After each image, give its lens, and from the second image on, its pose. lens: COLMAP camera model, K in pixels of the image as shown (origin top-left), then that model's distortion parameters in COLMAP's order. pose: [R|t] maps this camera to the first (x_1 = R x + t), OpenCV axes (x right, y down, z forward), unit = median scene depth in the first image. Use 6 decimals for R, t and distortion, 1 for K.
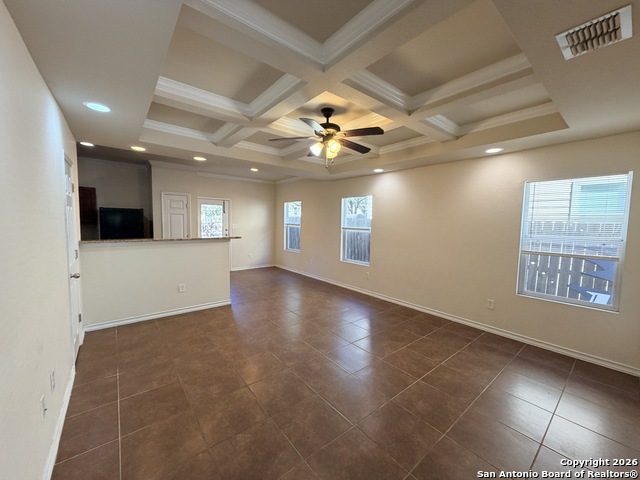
lens RADIAL K [[254.8, 0, 321.6], [0, 254.8, 238.7], [0, 0, 1]] dist [-0.003895, 0.001089]
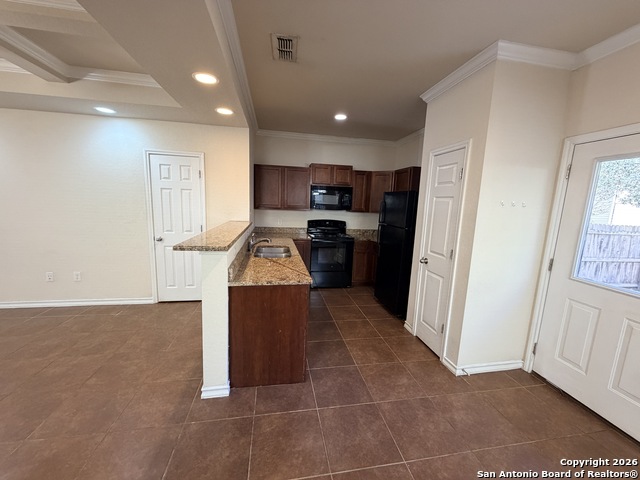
lens RADIAL K [[254.8, 0, 319.3], [0, 254.8, 239.9], [0, 0, 1]] dist [-0.003895, 0.001089]
pose [[-0.487890, 0.098455, -0.867335, -0.125636], [-0.106809, 0.979419, 0.171260, -0.114787], [0.866346, 0.176195, -0.467333, 1.533327]]
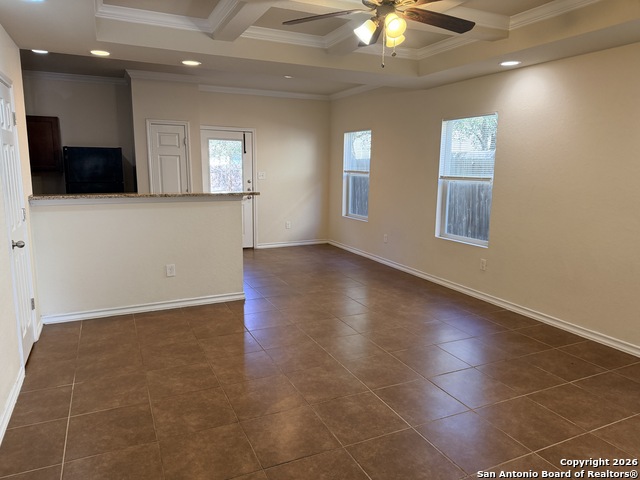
lens RADIAL K [[449.2, 0, 319.4], [0, 449.2, 239.7], [0, 0, 1]] dist [0.030552, -0.031723]
pose [[0.969593, 0.030194, -0.242852, 0.100255], [-0.007392, 0.995520, 0.094262, 0.004866], [0.244610, -0.089601, 0.965473, -0.011040]]
